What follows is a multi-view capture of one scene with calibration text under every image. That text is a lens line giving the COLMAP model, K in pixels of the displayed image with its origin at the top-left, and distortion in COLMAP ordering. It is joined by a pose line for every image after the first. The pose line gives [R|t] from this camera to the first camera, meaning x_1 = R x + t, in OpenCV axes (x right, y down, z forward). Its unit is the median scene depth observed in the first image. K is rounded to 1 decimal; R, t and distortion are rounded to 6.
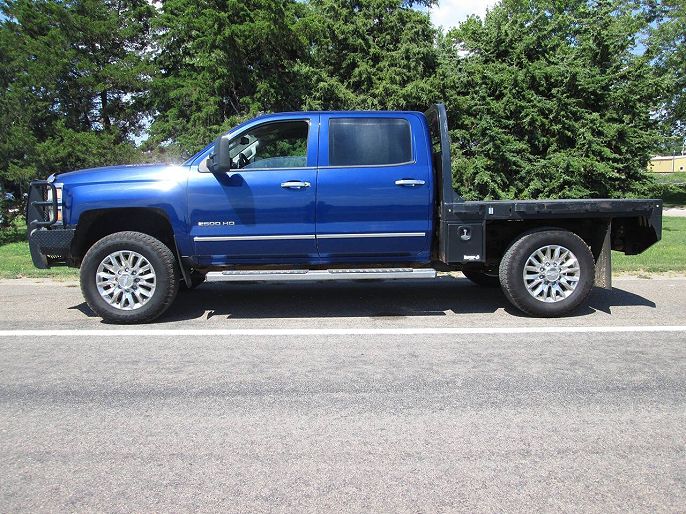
lens RADIAL K [[576.7, 0, 343.0], [0, 576.7, 257.8], [0, 0, 1]] dist [-0.037538, 0.002746]
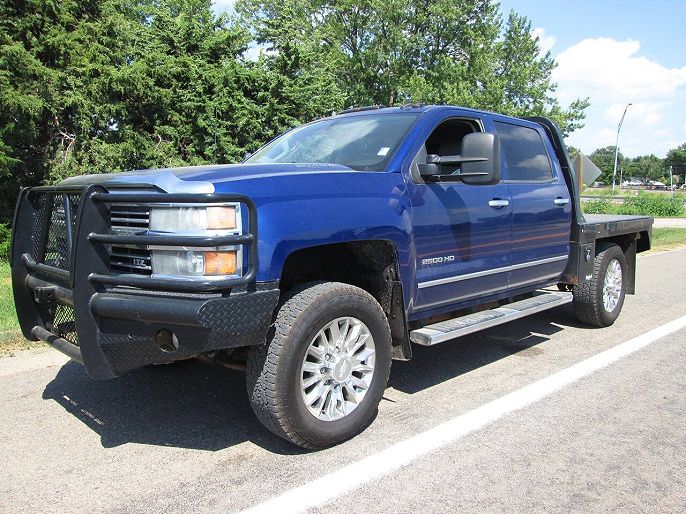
lens RADIAL K [[576.7, 0, 341.6], [0, 576.7, 258.9], [0, 0, 1]] dist [-0.037538, 0.002746]
pose [[0.725982, -0.065393, 0.684597, -0.757994], [0.062906, 0.997610, 0.028584, -0.085720], [-0.684830, 0.022314, 0.728361, 0.575158]]
